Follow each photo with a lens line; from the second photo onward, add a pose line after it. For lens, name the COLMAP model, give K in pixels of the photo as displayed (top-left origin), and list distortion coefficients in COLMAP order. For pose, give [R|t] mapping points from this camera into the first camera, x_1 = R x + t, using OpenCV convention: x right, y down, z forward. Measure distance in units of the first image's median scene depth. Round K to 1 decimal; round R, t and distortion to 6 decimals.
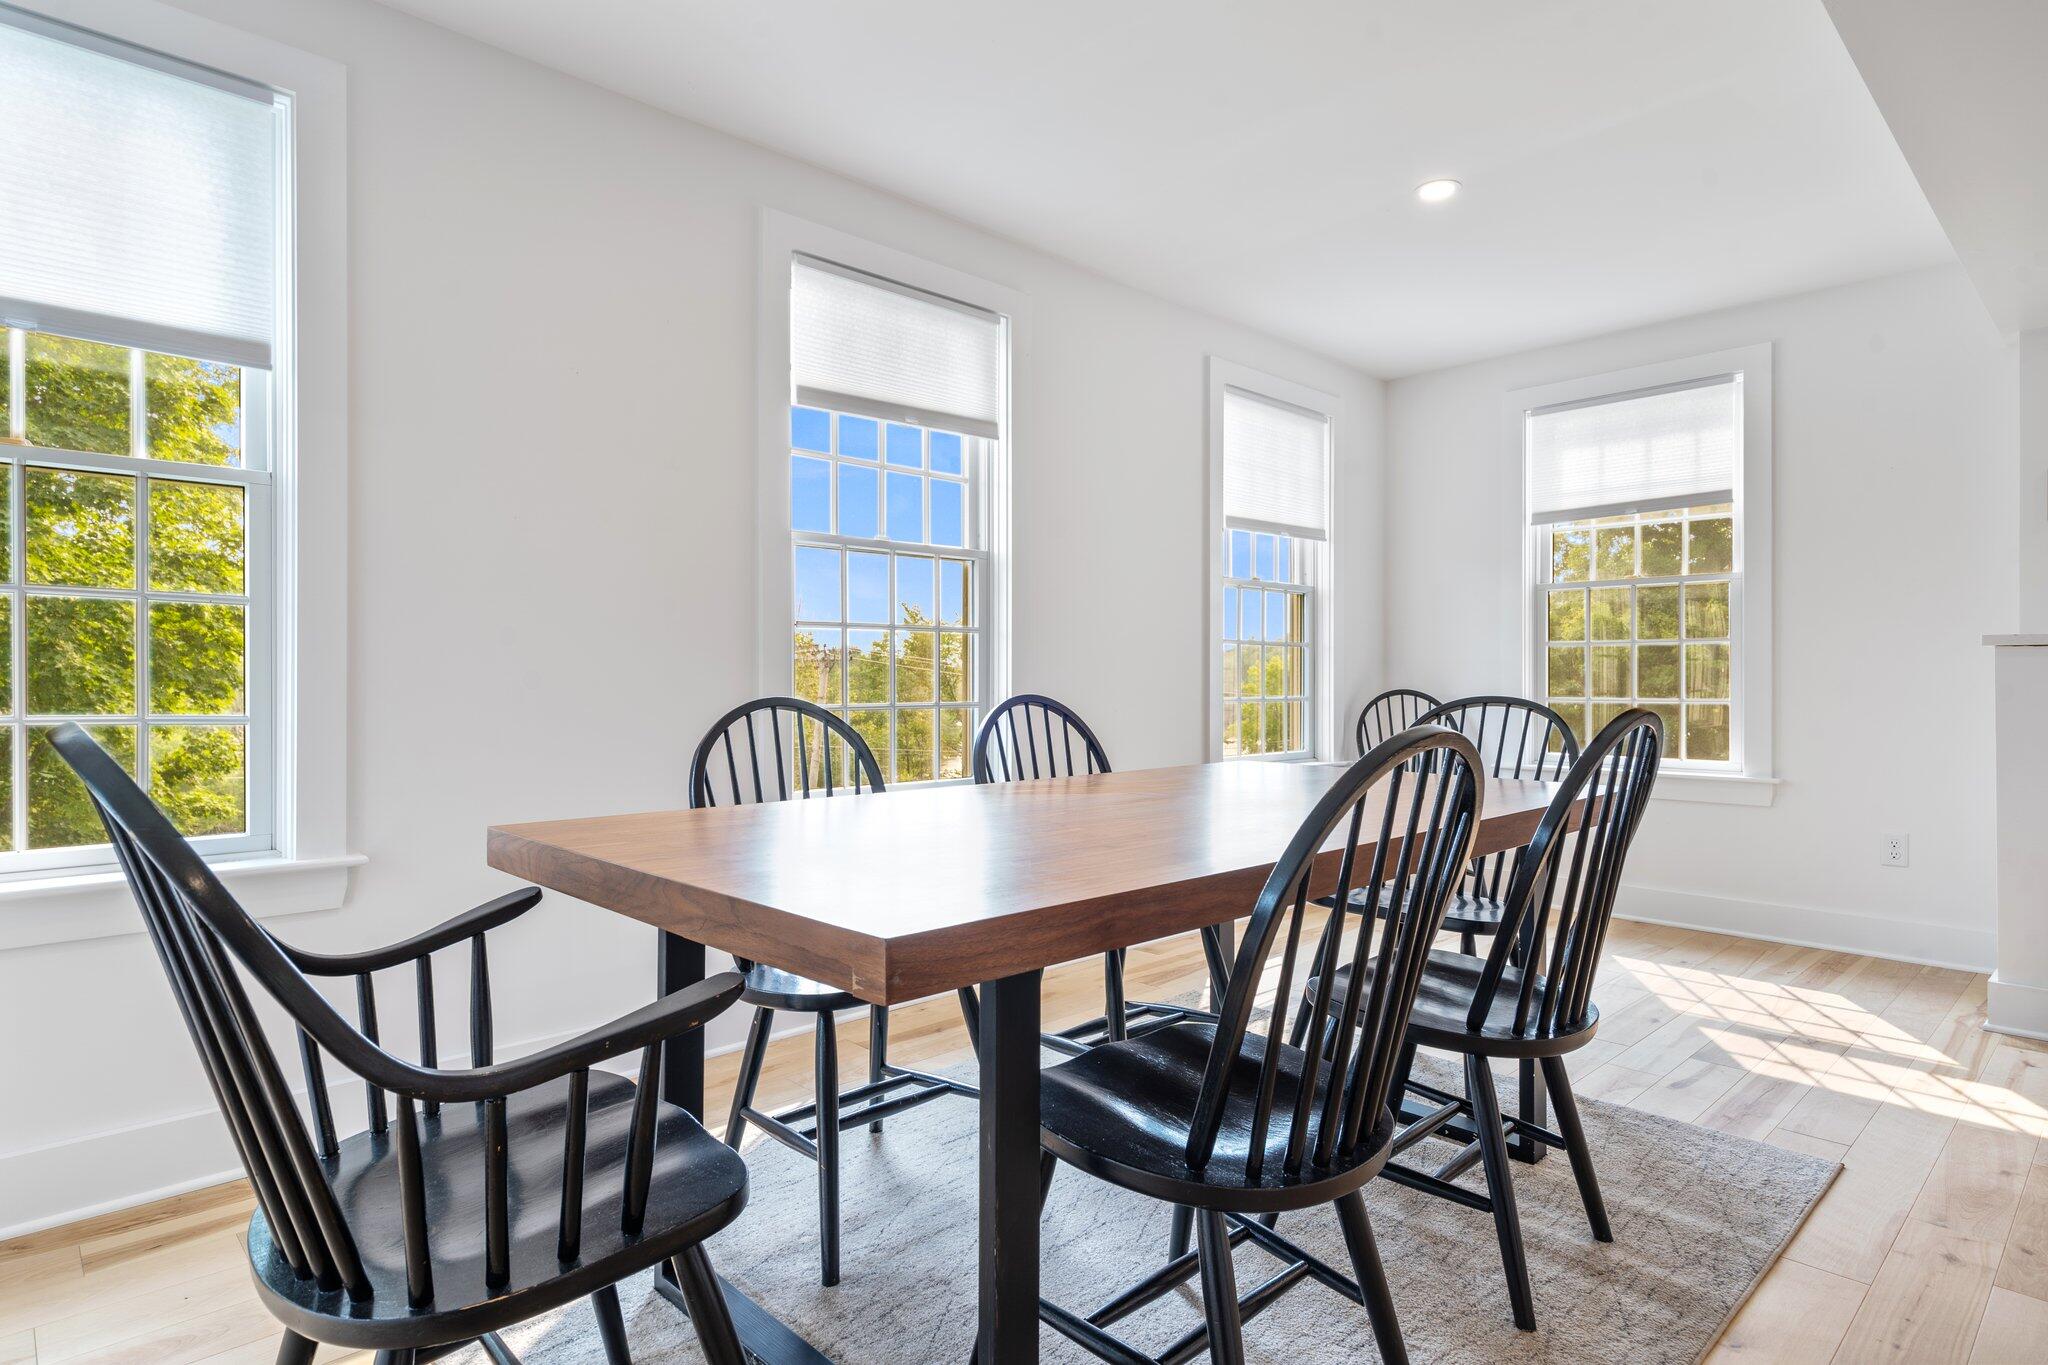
lens RADIAL K [[1109.3, 0, 1041.9], [0, 1109.3, 677.9], [0, 0, 1]] dist [-0.004109, 0.003504]
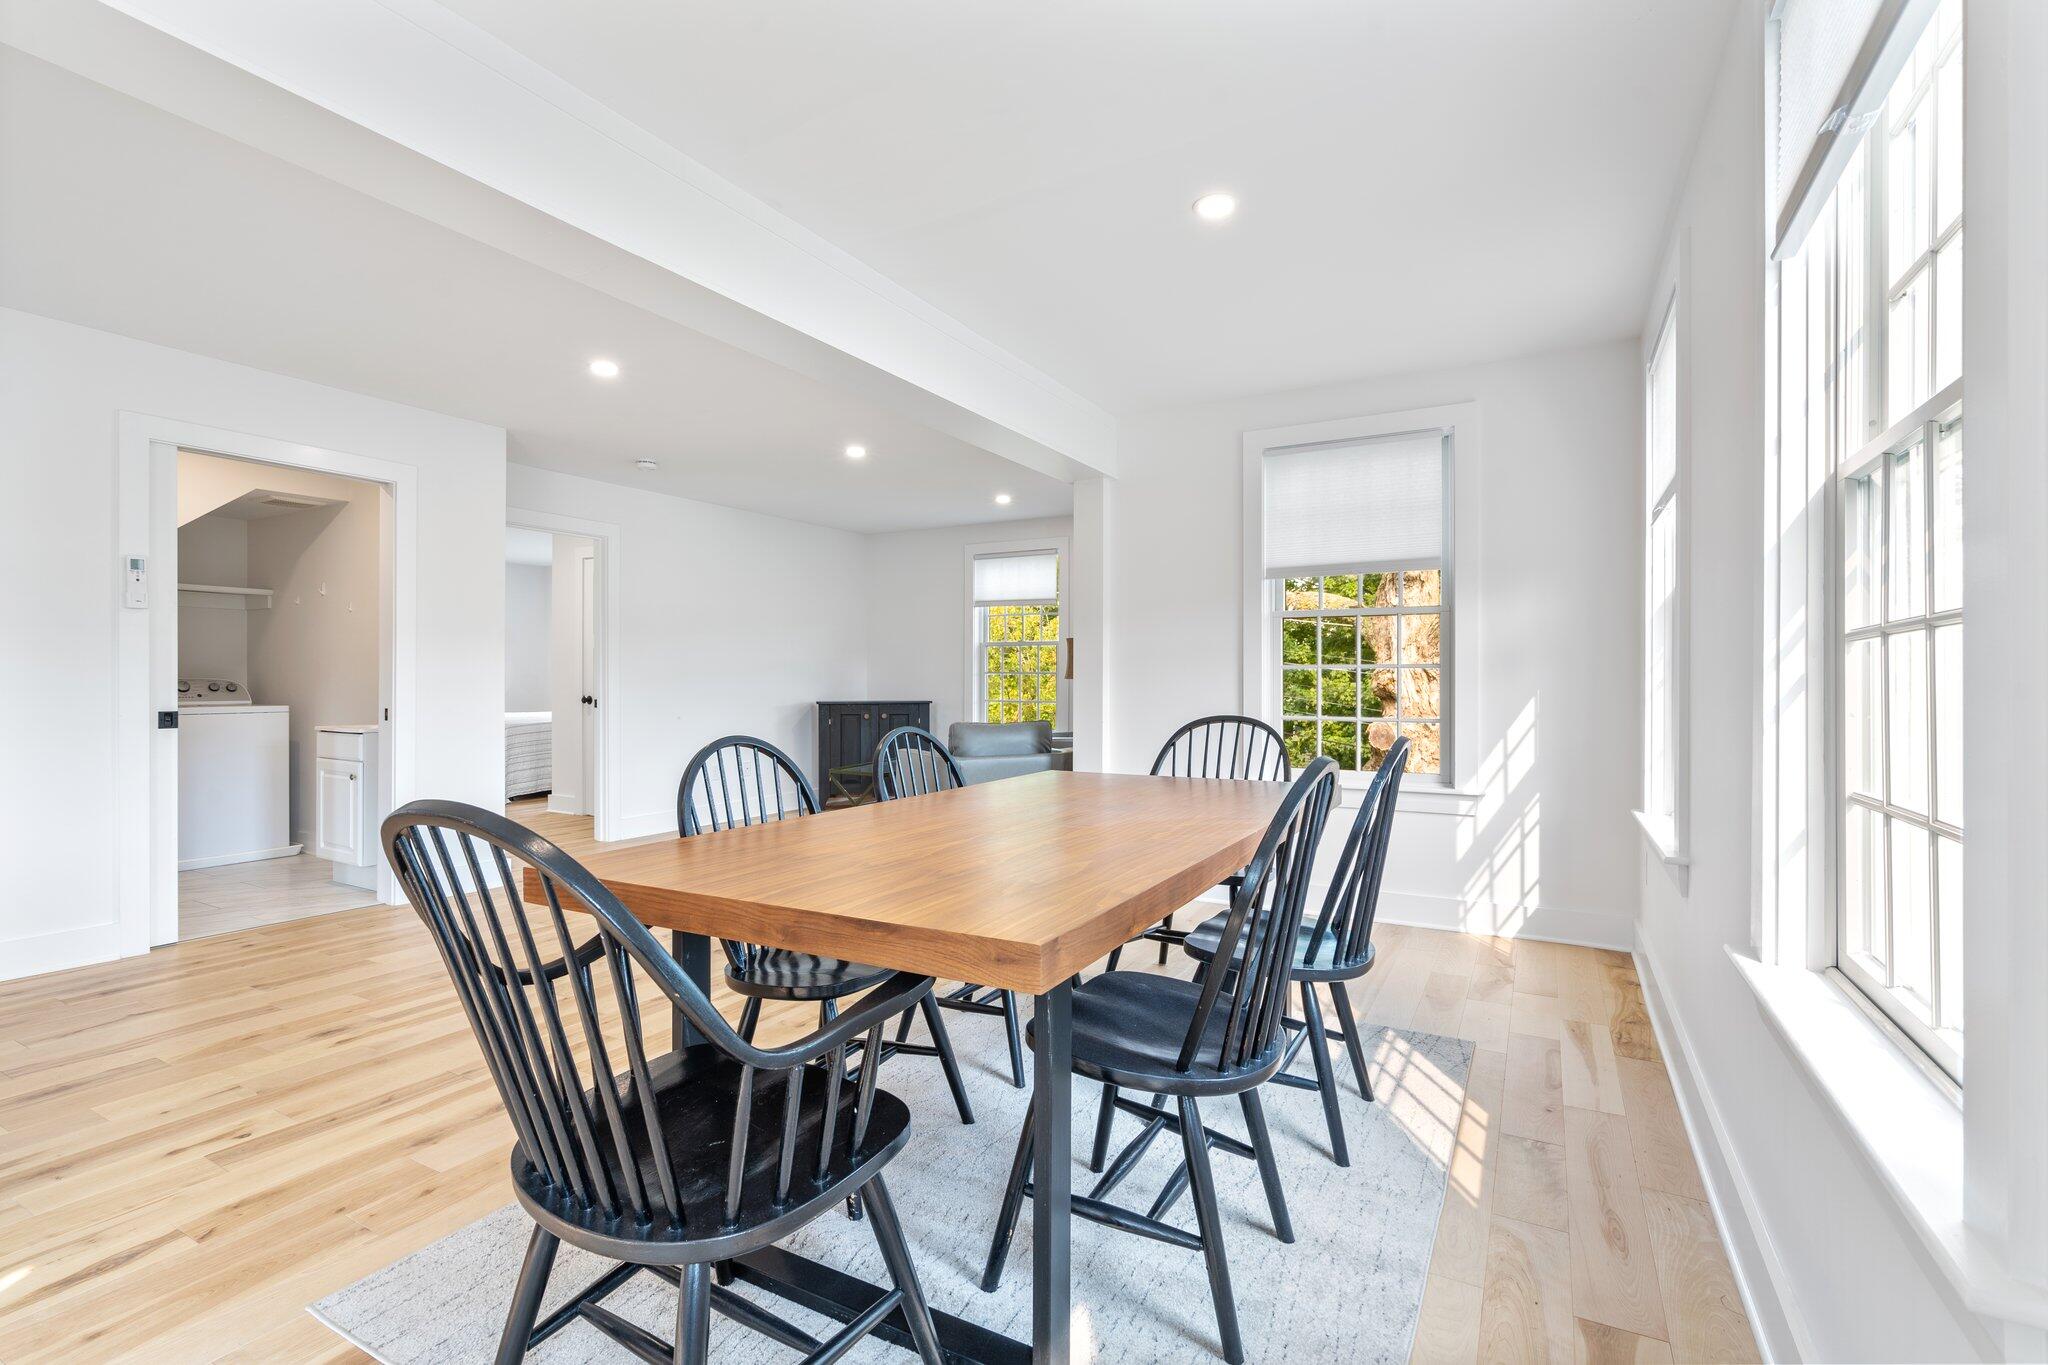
lens RADIAL K [[937.1, 0, 1002.6], [0, 937.1, 673.9], [0, 0, 1]] dist [-0.000048, 0.000722]
pose [[-0.962897, -0.003150, -0.269851, 0.385249], [-0.000929, 0.999965, -0.008359, -0.032532], [0.269868, -0.007799, -0.962866, 1.756281]]
